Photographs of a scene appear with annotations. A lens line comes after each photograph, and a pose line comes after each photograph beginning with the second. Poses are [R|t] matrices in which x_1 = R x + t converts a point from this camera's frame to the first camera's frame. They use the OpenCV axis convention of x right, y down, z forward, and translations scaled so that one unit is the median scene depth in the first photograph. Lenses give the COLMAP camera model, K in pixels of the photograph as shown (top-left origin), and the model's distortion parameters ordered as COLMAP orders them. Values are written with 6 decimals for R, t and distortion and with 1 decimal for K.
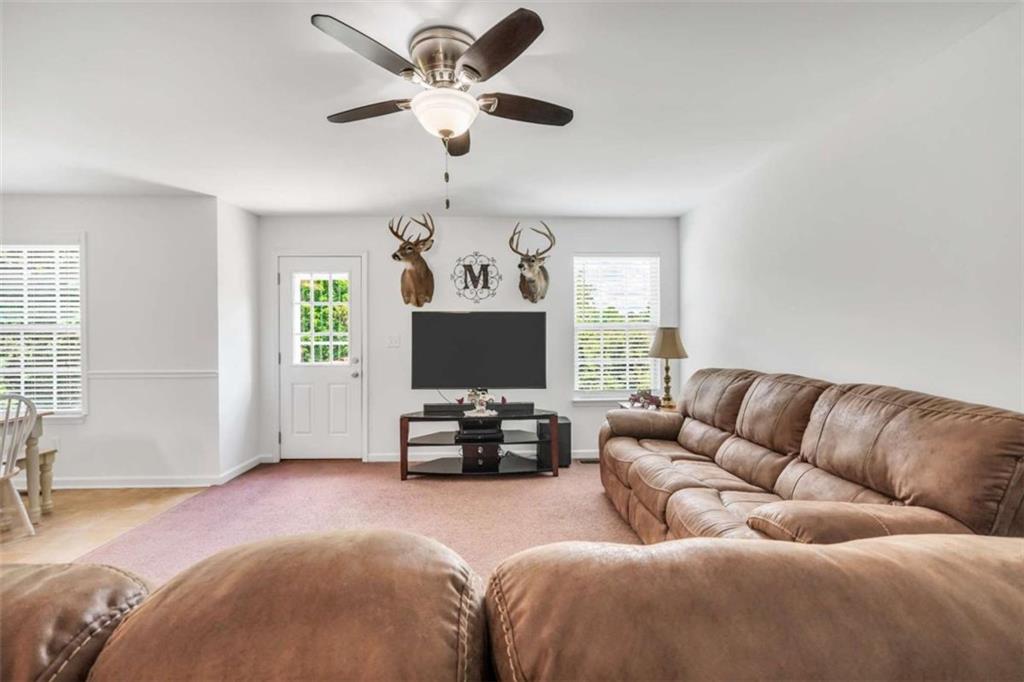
lens RADIAL K [[436.6, 0, 508.2], [0, 436.6, 338.0], [0, 0, 1]] dist [-0.006774, 0.000773]
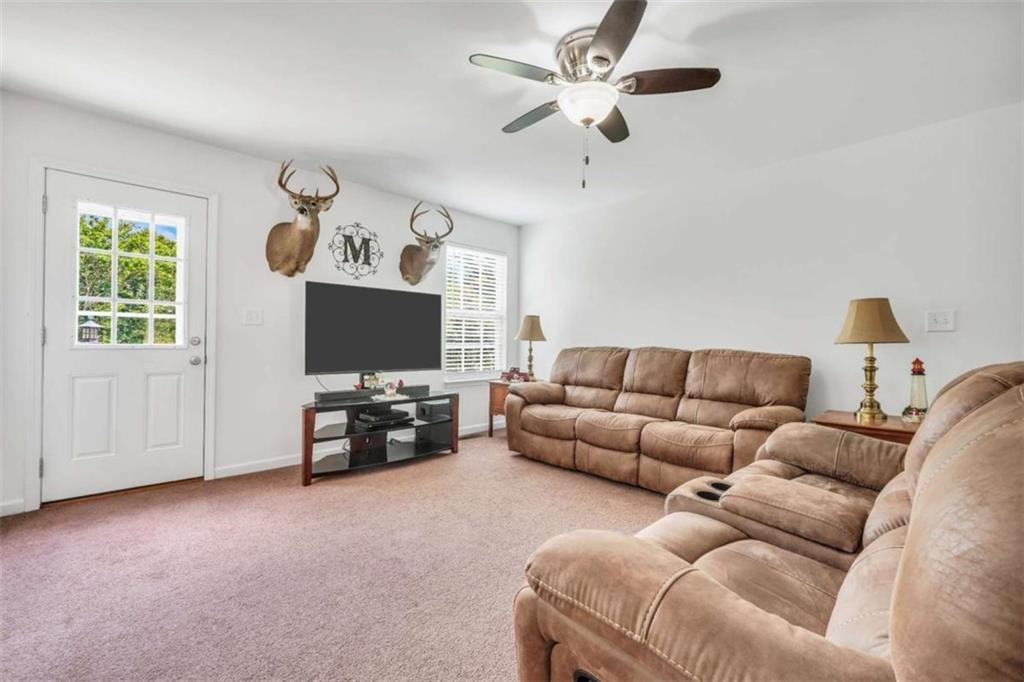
lens RADIAL K [[436.6, 0, 508.2], [0, 436.6, 338.0], [0, 0, 1]] dist [-0.006774, 0.000773]
pose [[0.747899, 0.016977, 0.663596, -0.478590], [-0.016749, 0.999837, -0.006702, 0.045826], [-0.663602, -0.006102, 0.748061, 0.132061]]
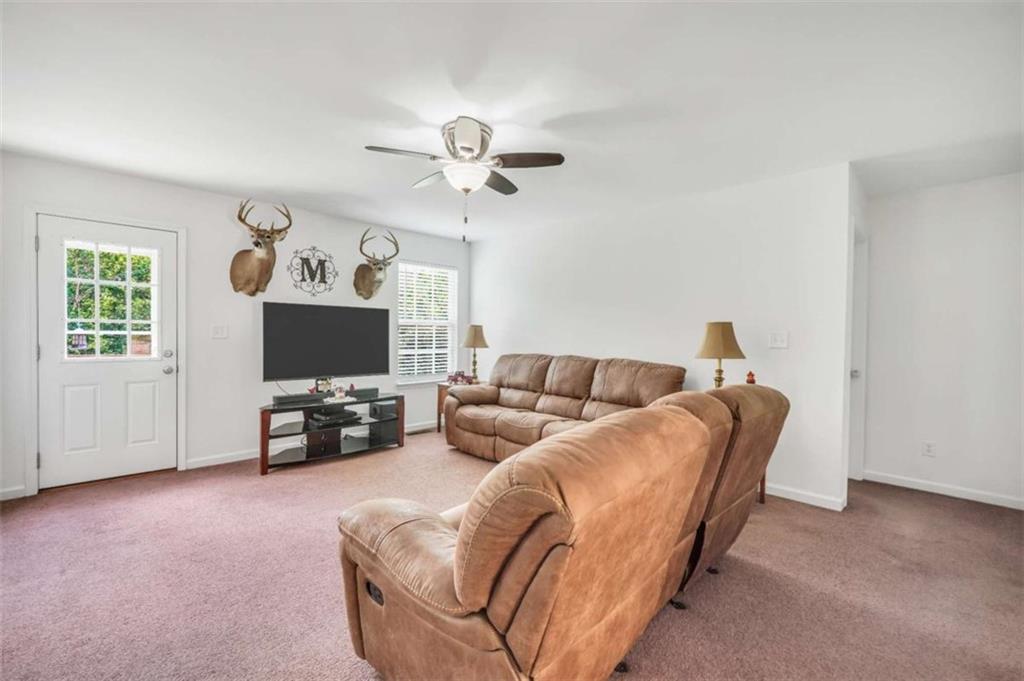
lens RADIAL K [[435.1, 0, 507.8], [0, 435.1, 339.5], [0, 0, 1]] dist [-0.002453, 0.000108]
pose [[0.741411, 0.004253, 0.671038, -0.464588], [-0.017533, 0.999761, 0.013035, 0.000840], [-0.670823, -0.021430, 0.741308, -0.077514]]
